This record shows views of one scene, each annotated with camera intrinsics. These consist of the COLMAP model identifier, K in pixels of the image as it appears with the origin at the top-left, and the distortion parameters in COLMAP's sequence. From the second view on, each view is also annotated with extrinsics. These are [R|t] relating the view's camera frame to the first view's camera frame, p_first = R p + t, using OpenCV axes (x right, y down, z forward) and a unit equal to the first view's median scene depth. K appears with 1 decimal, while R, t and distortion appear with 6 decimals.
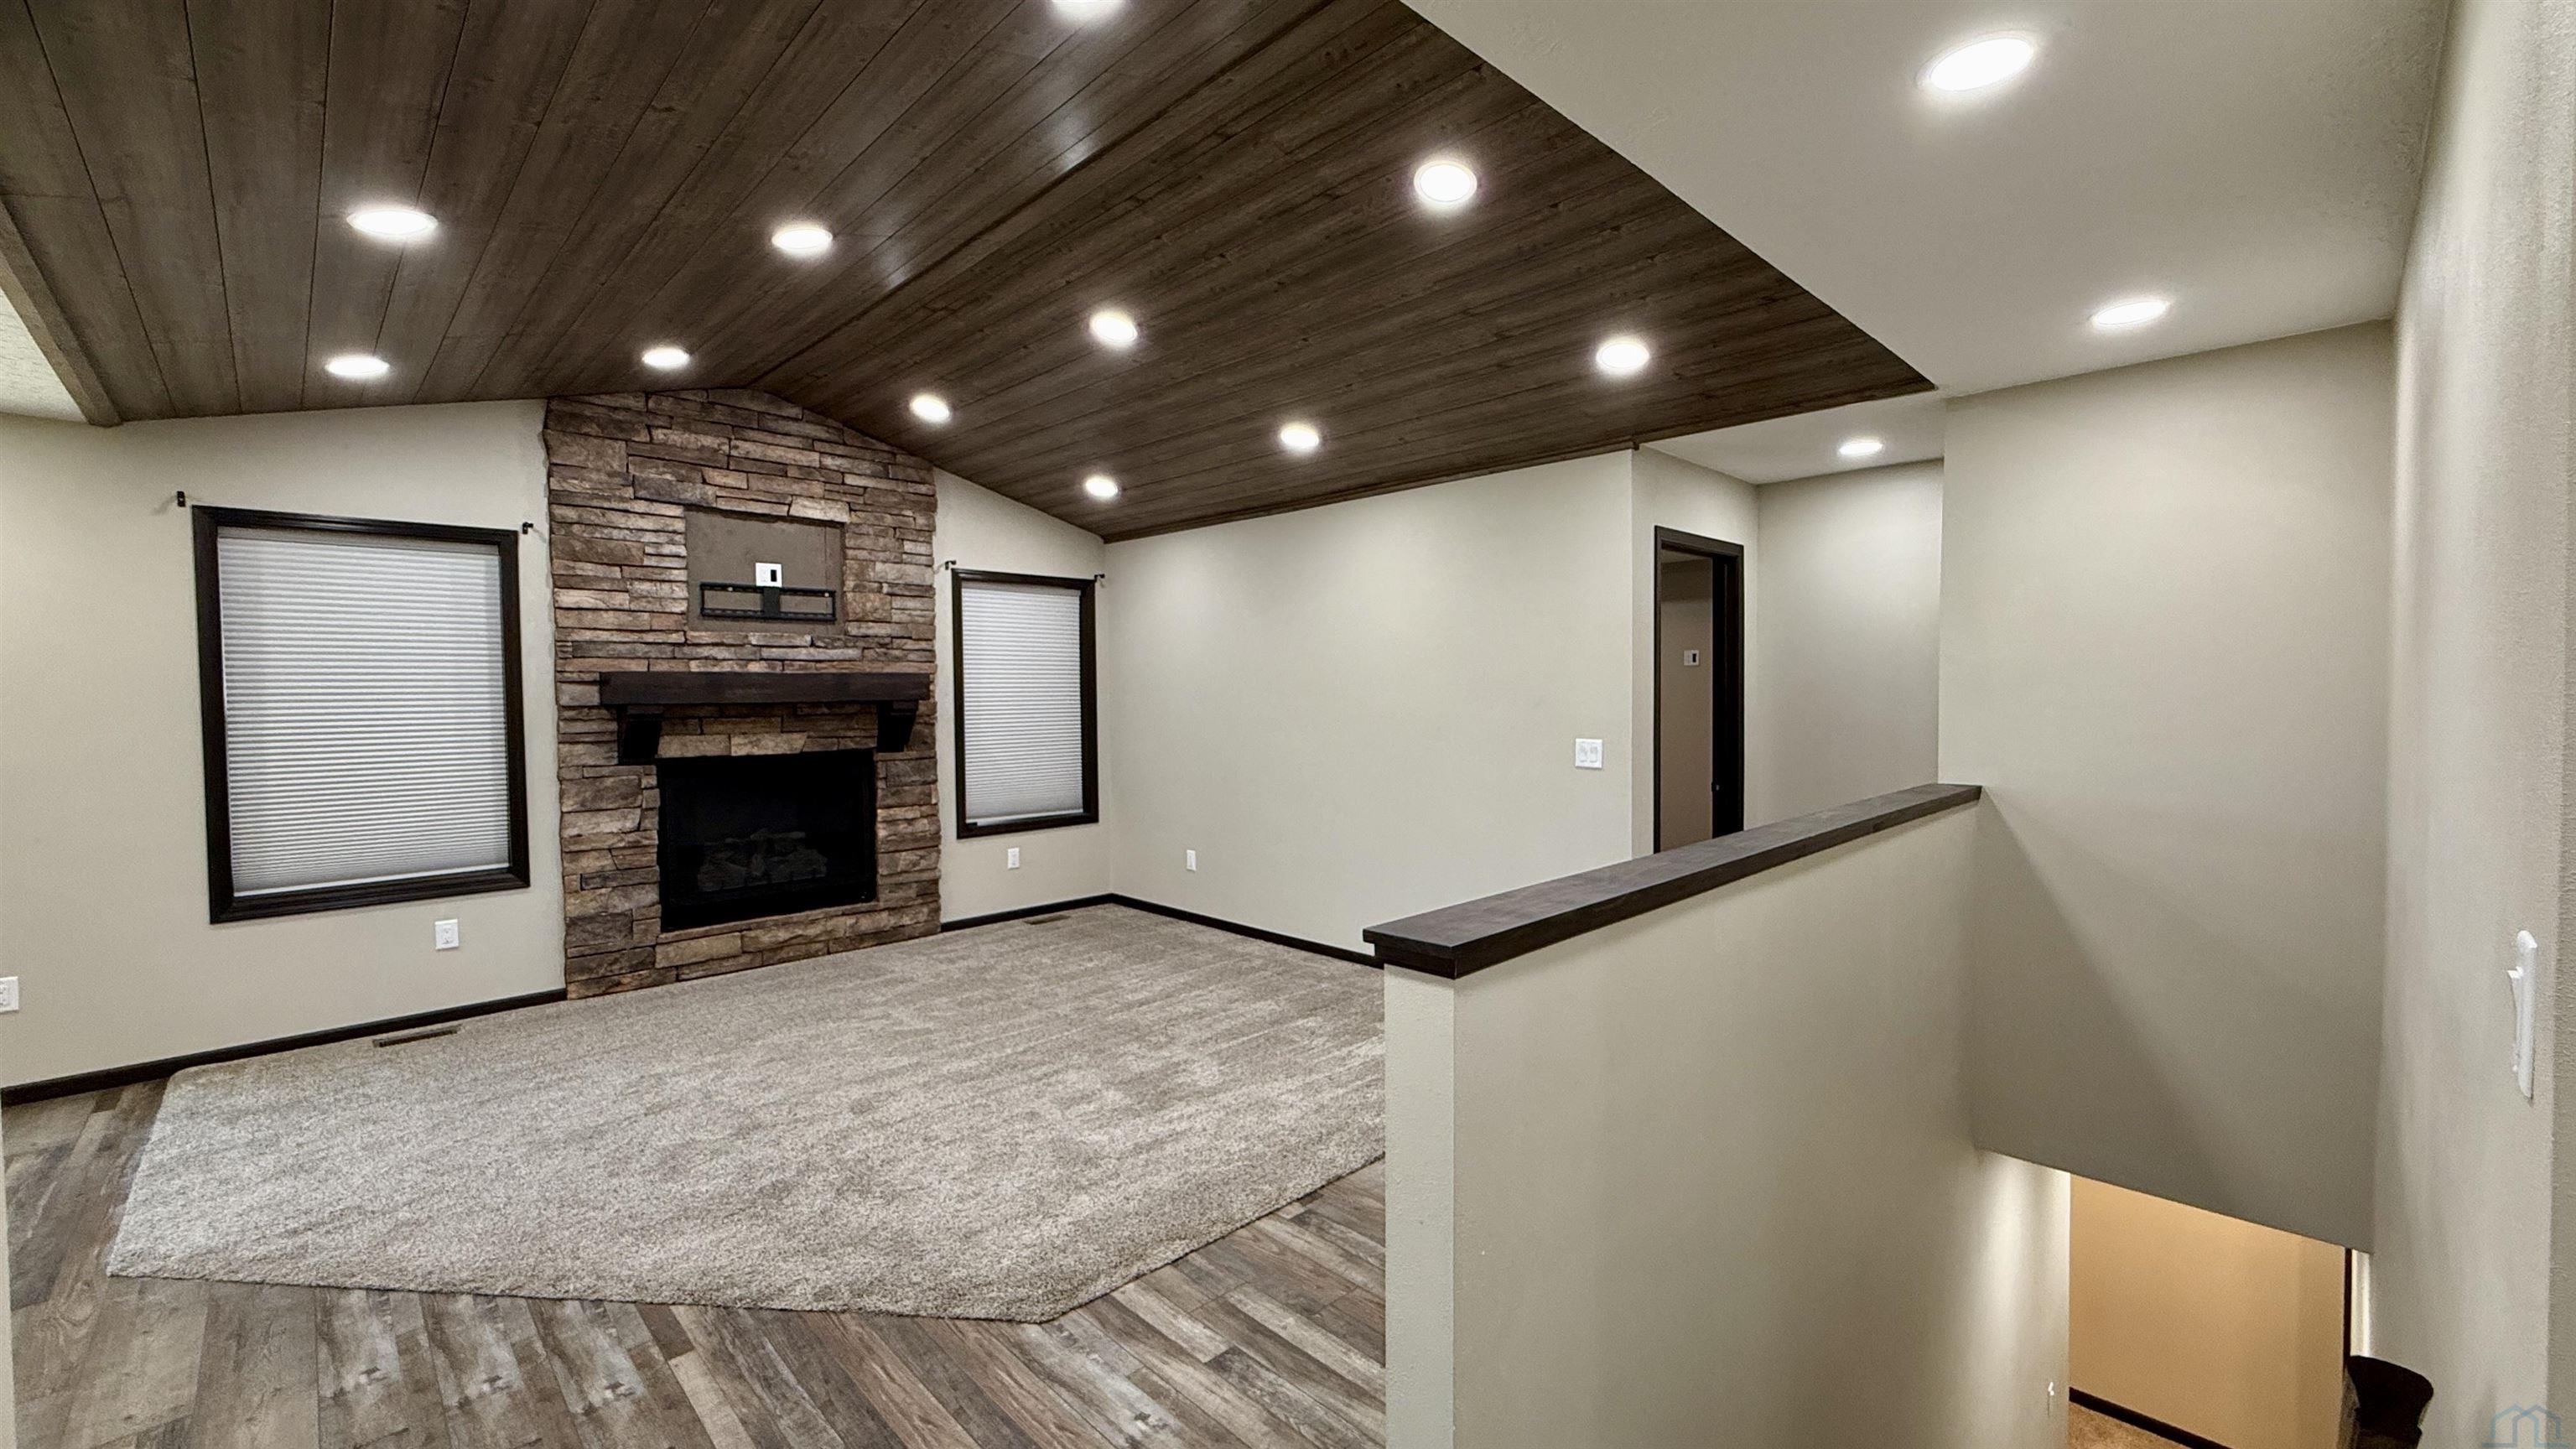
lens RADIAL K [[1030.0, 0, 1279.2], [0, 1030.0, 721.6], [0, 0, 1]] dist [0.000303, -0.000027]
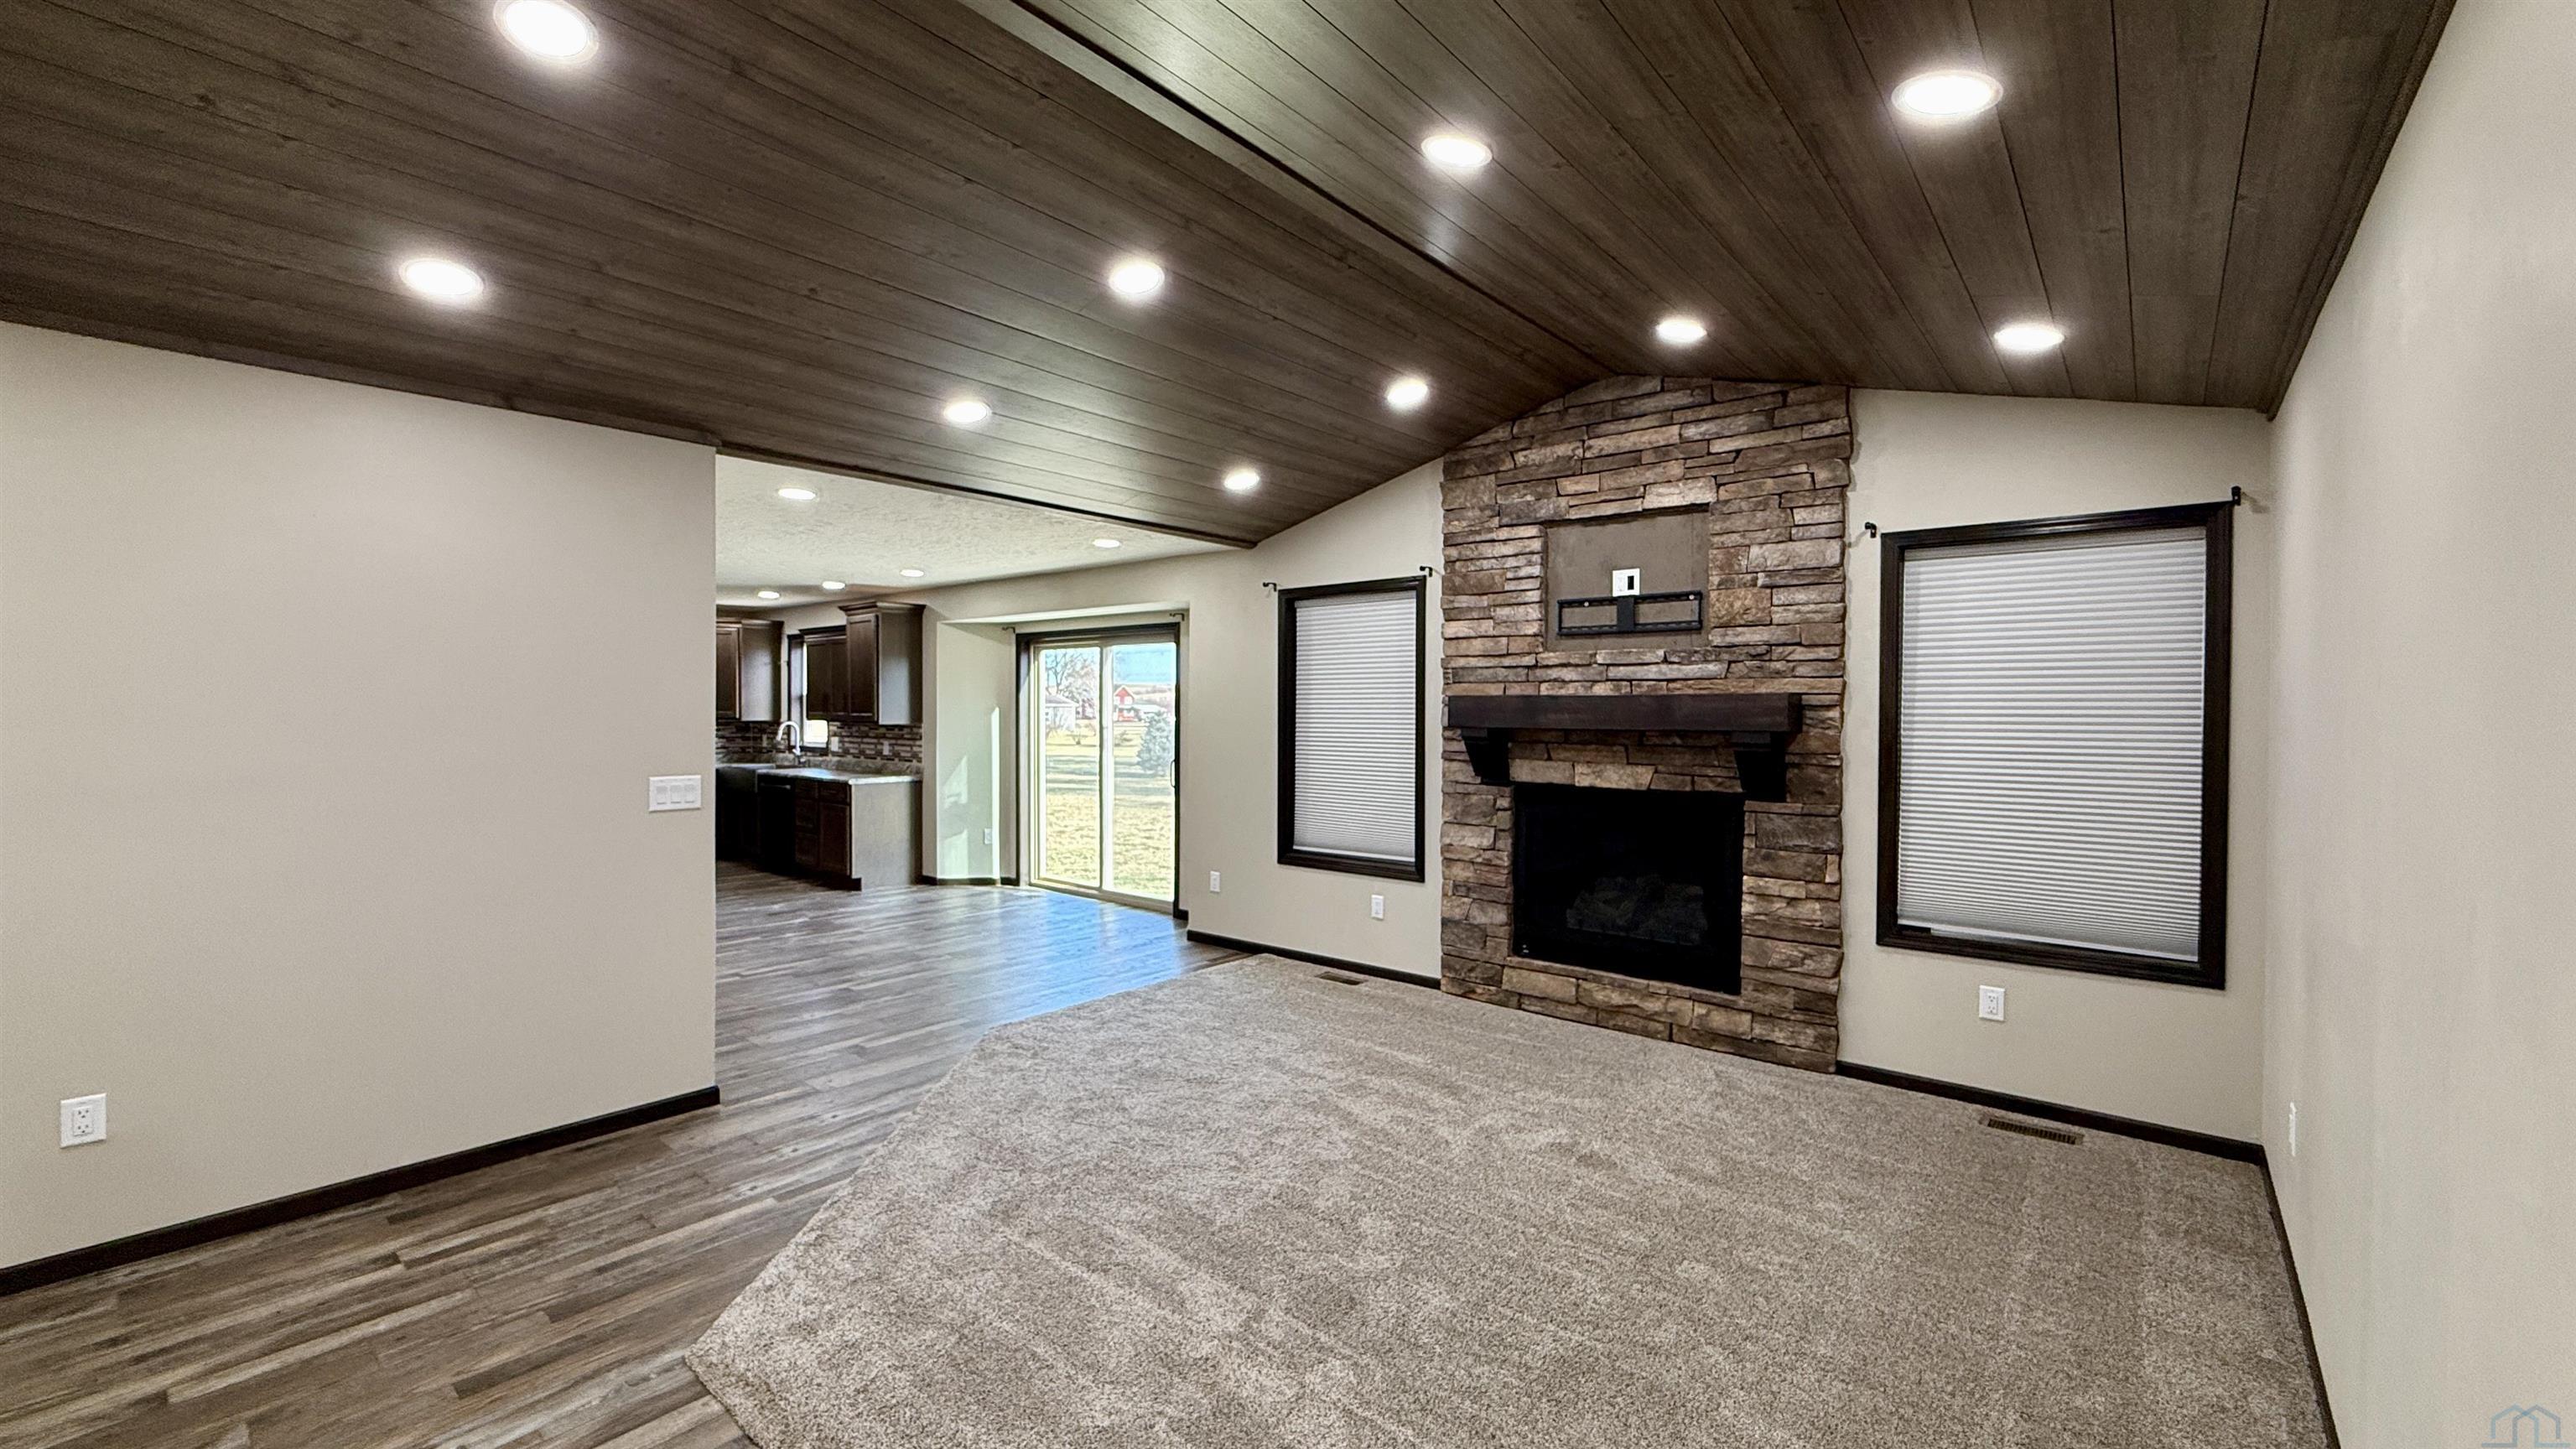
lens RADIAL K [[1030.0, 0, 1279.3], [0, 1030.0, 720.1], [0, 0, 1]] dist [0.000303, -0.000027]
pose [[0.090749, 0.021284, -0.995646, 0.350160], [-0.035867, 0.999193, 0.018091, -0.031610], [0.995228, 0.034069, 0.091439, 0.635554]]
